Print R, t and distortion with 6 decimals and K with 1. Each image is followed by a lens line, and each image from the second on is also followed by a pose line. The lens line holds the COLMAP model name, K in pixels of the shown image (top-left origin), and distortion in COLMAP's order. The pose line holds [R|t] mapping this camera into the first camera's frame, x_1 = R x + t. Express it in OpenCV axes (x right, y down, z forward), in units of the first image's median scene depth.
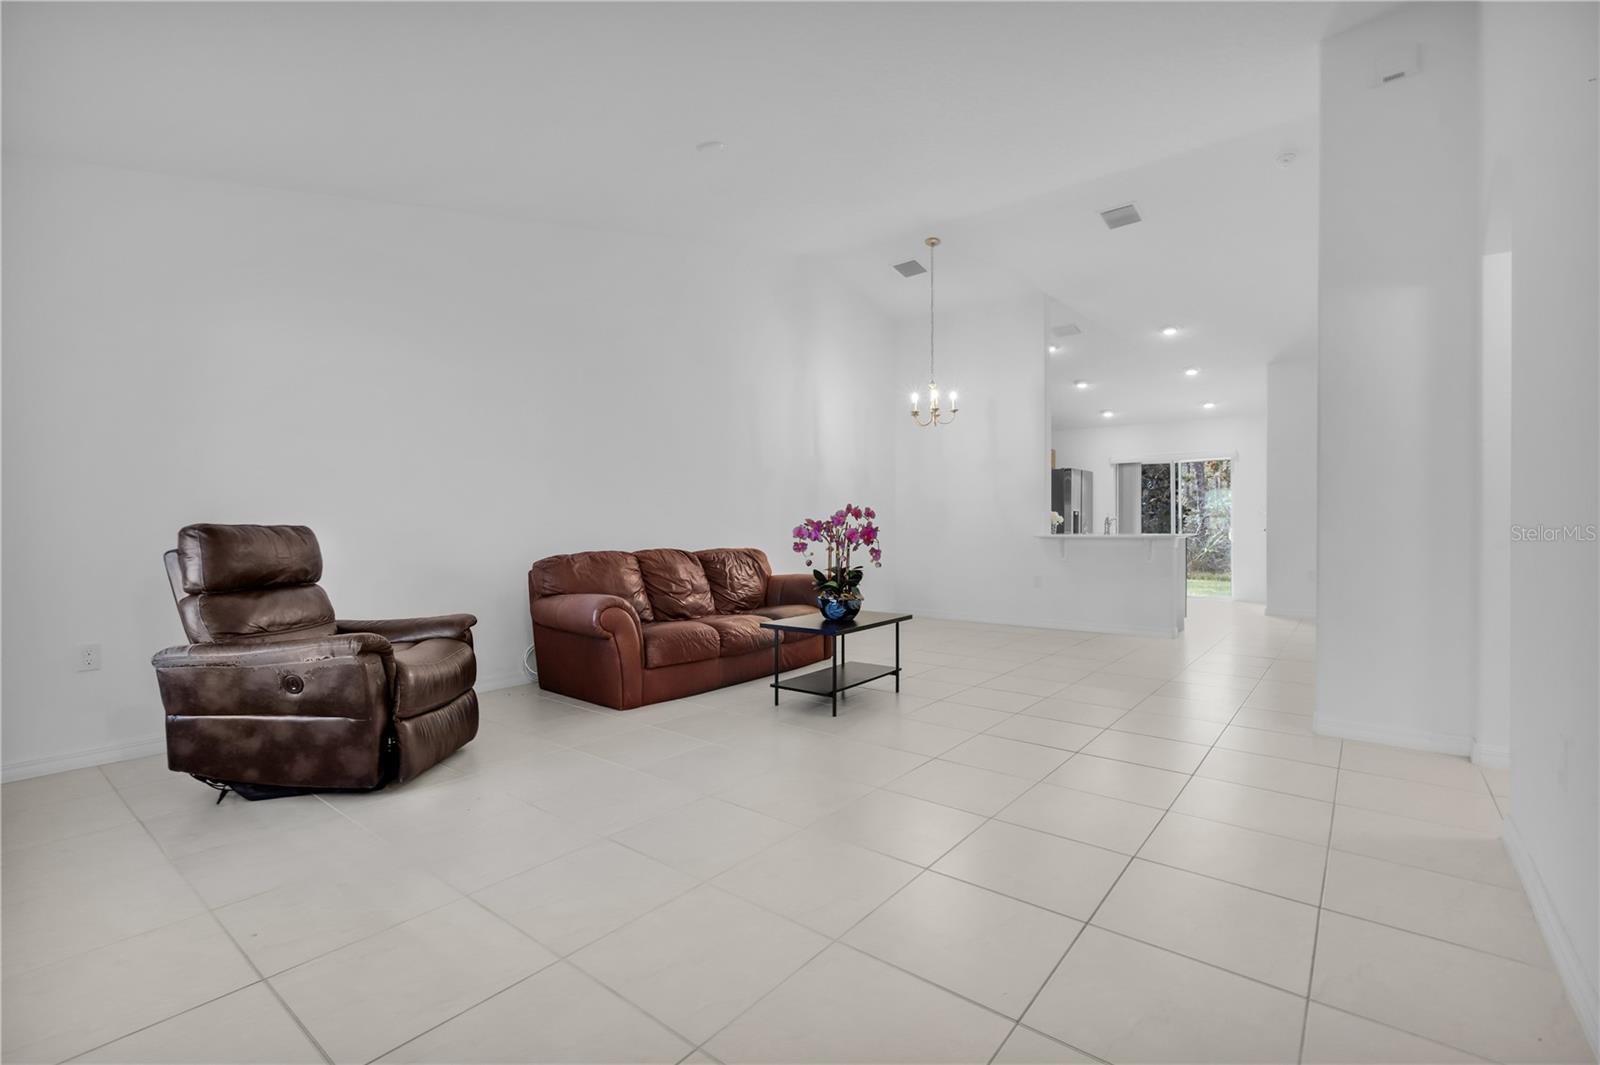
lens RADIAL K [[717.9, 0, 796.1], [0, 717.9, 539.2], [0, 0, 1]] dist [-0.000263, 0.000427]
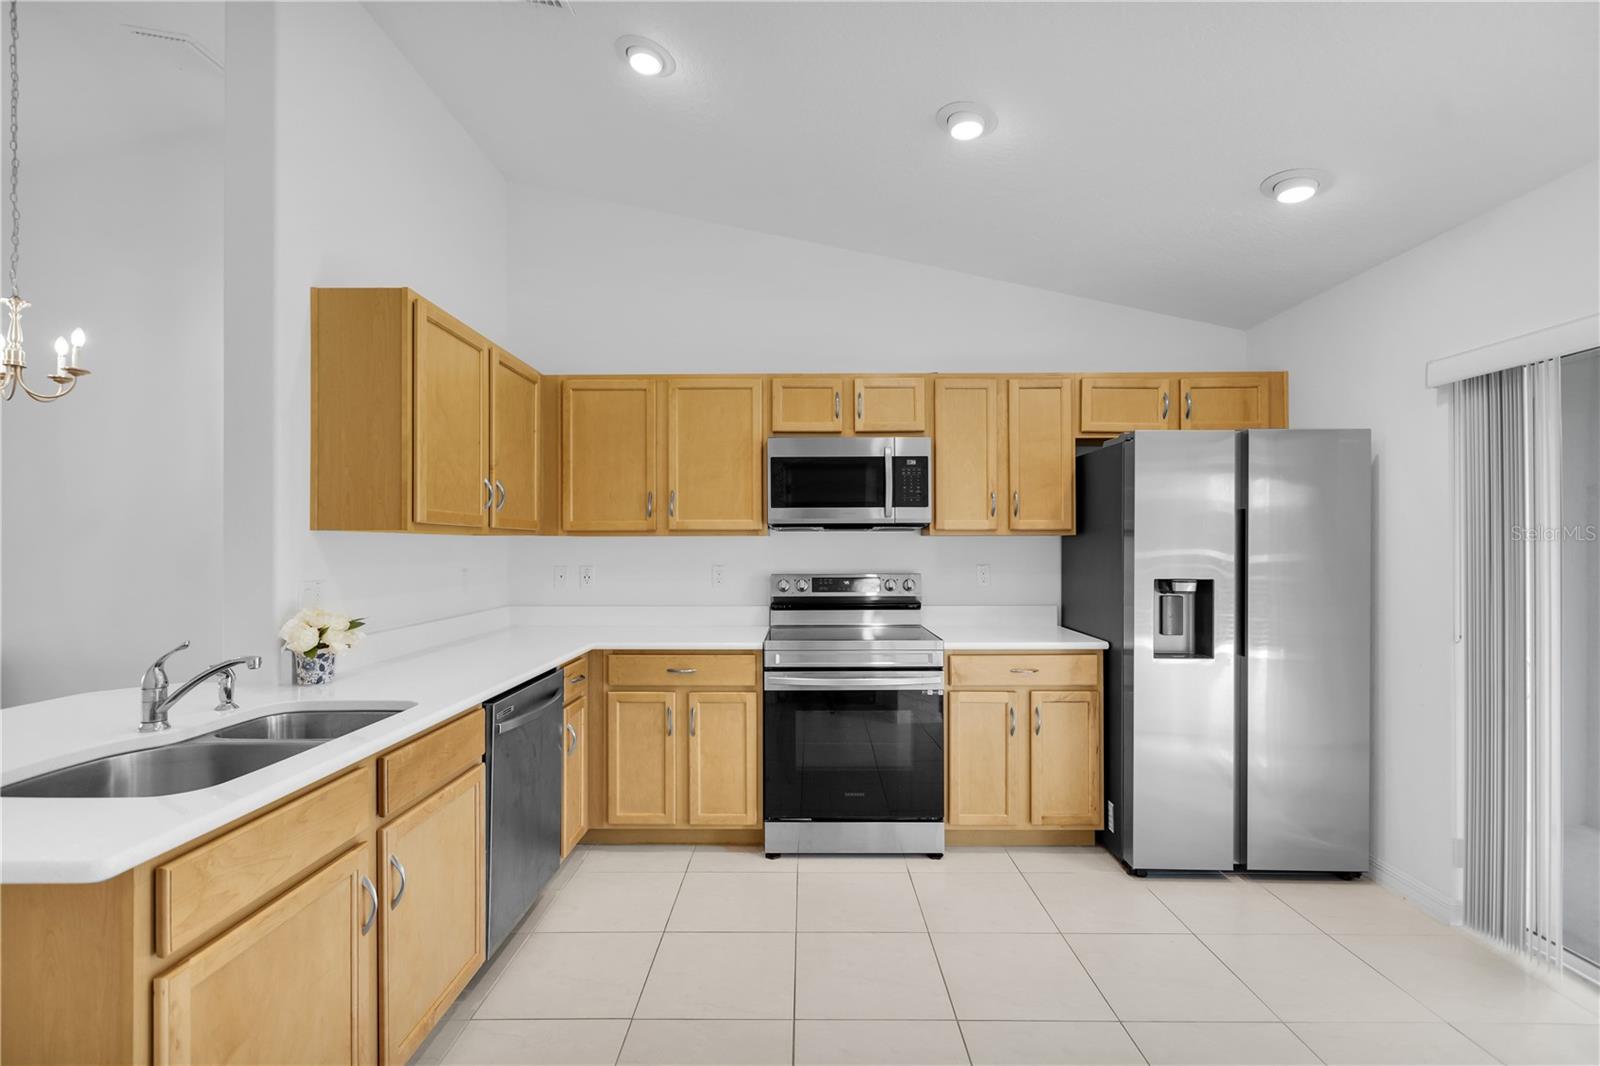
lens RADIAL K [[717.9, 0, 796.1], [0, 717.9, 539.7], [0, 0, 1]] dist [-0.000263, 0.000427]
pose [[0.620331, -0.002687, -0.784336, 0.565612], [-0.013691, 0.999805, -0.014254, -0.052172], [0.784221, 0.019580, 0.620173, 0.772370]]
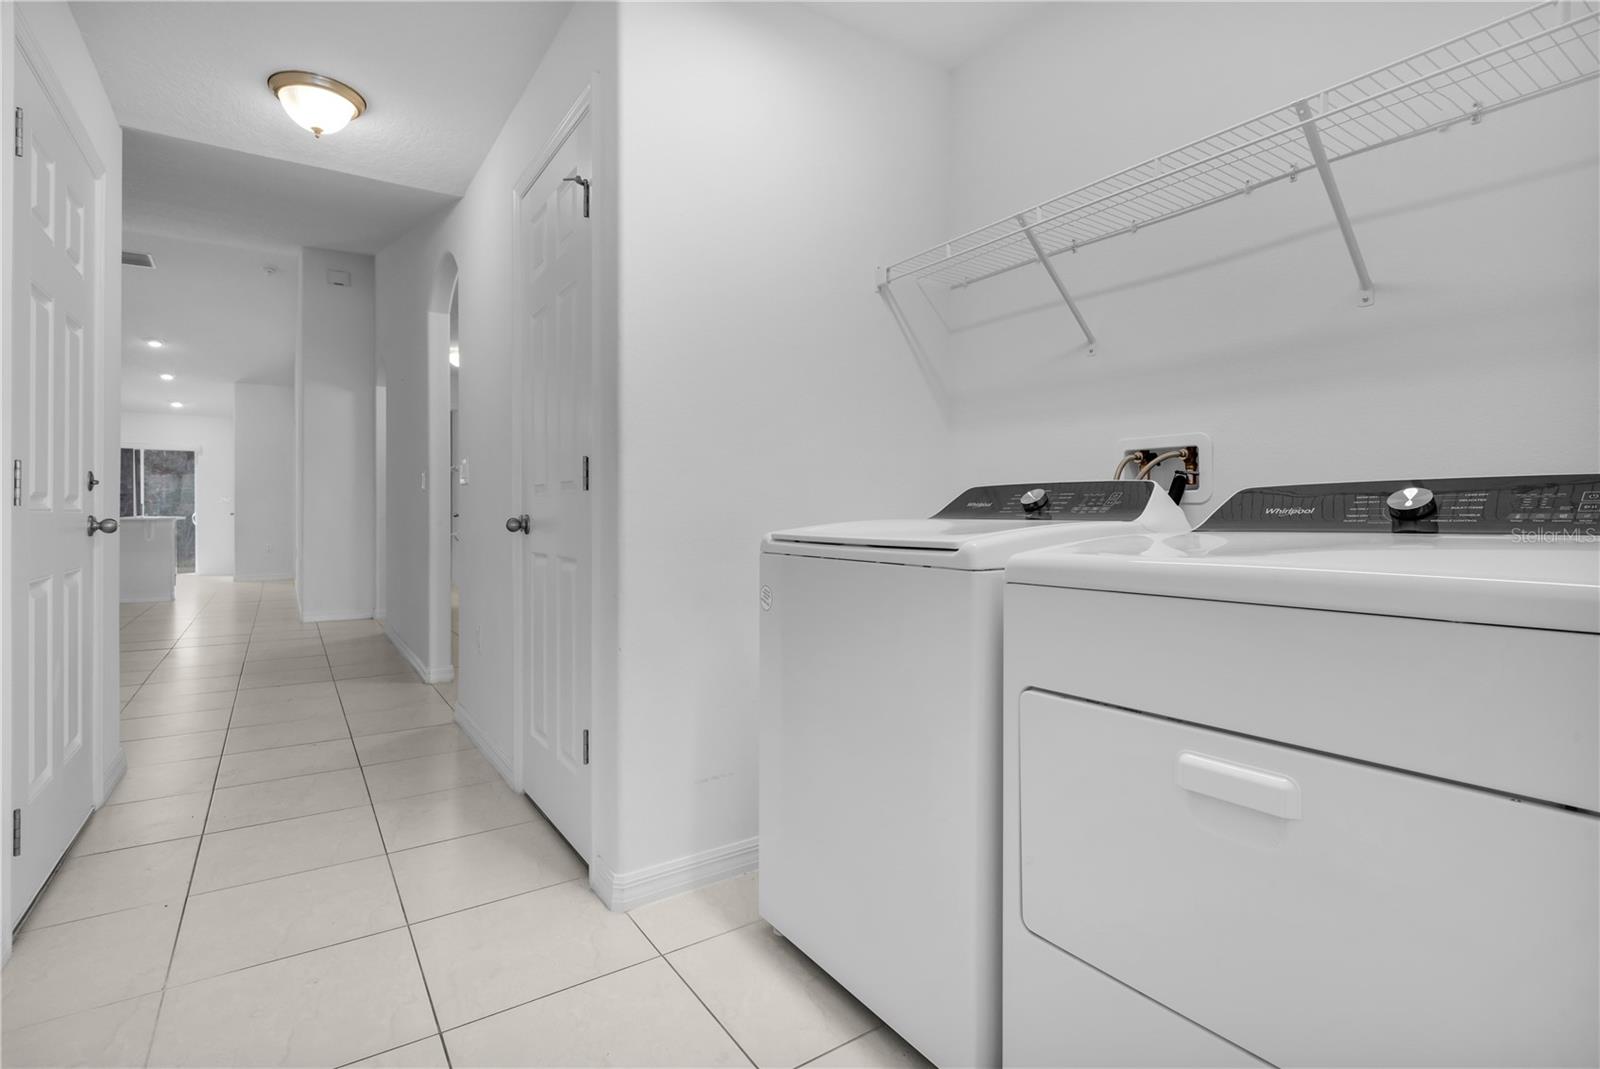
lens RADIAL K [[717.9, 0, 796.1], [0, 717.9, 541.2], [0, 0, 1]] dist [-0.000263, 0.000427]
pose [[0.284160, -0.019100, 0.958587, -0.235697], [-0.004316, 0.999766, 0.021200, 0.002839], [-0.958767, -0.010162, 0.284011, -0.257705]]
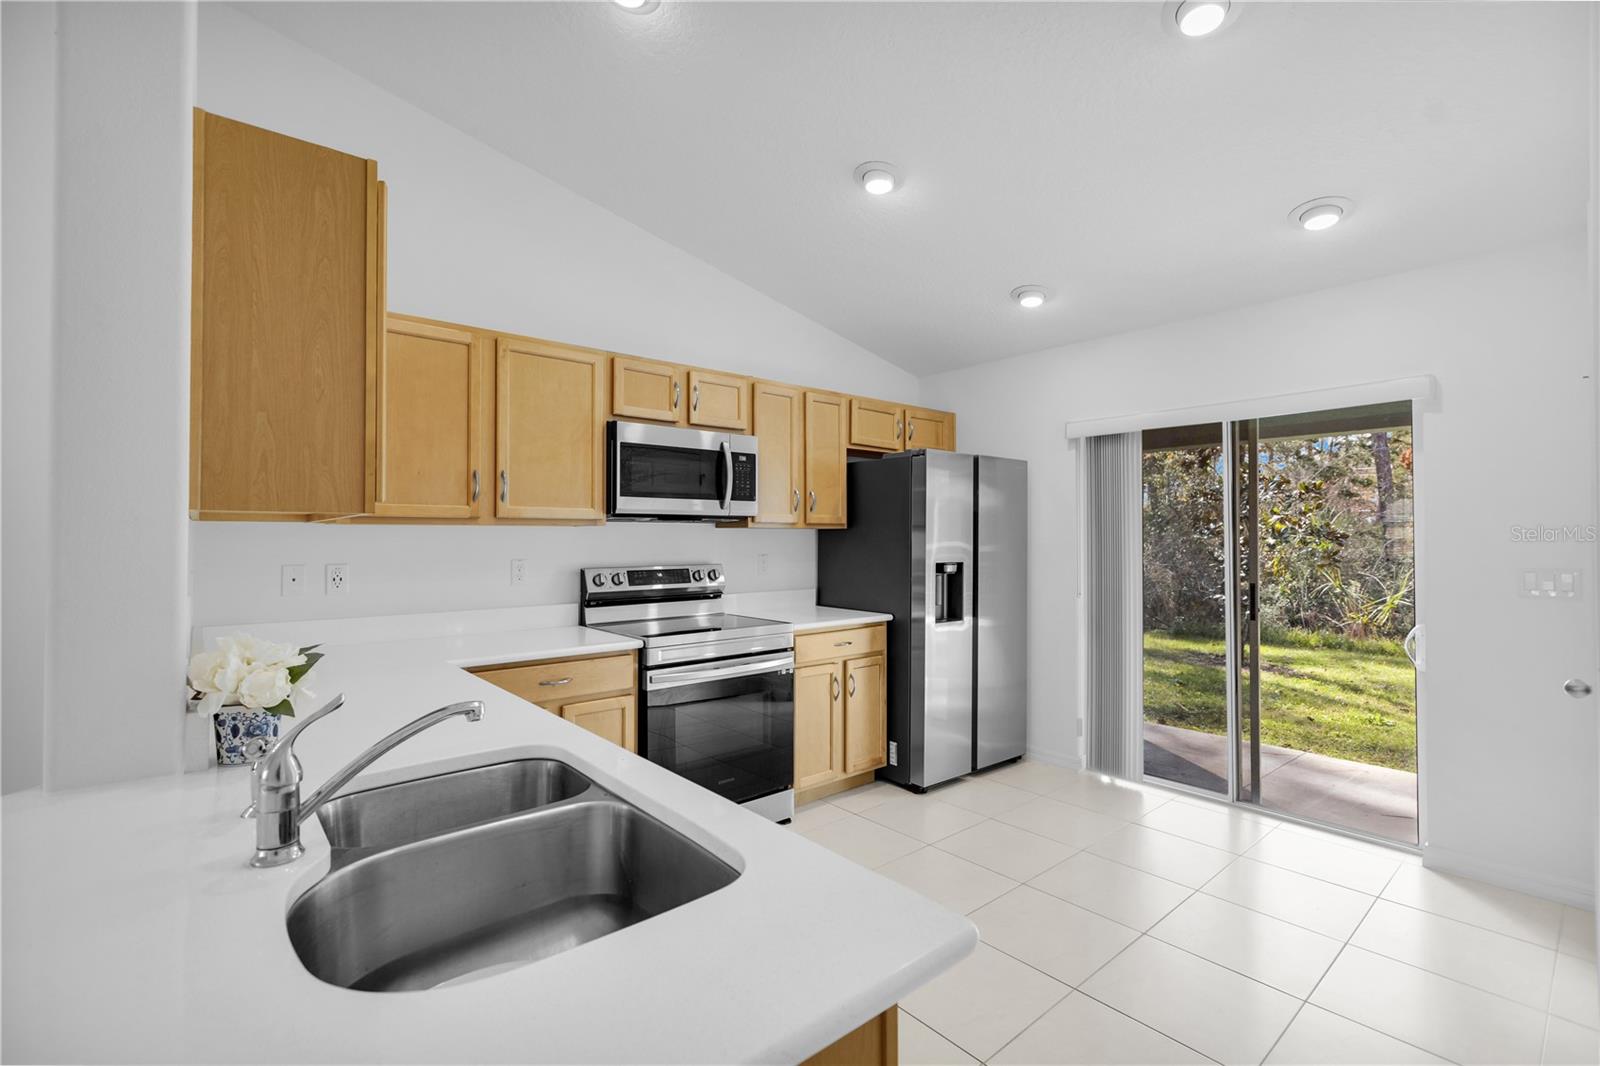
lens RADIAL K [[713.8, 0, 798.5], [0, 713.8, 527.9], [0, 0, 1]] dist [-0.001636, -0.000037]
pose [[0.982429, 0.003244, -0.186609, 0.418141], [-0.008472, 0.999593, -0.027227, -0.050067], [0.186445, 0.028329, 0.982057, 0.673912]]
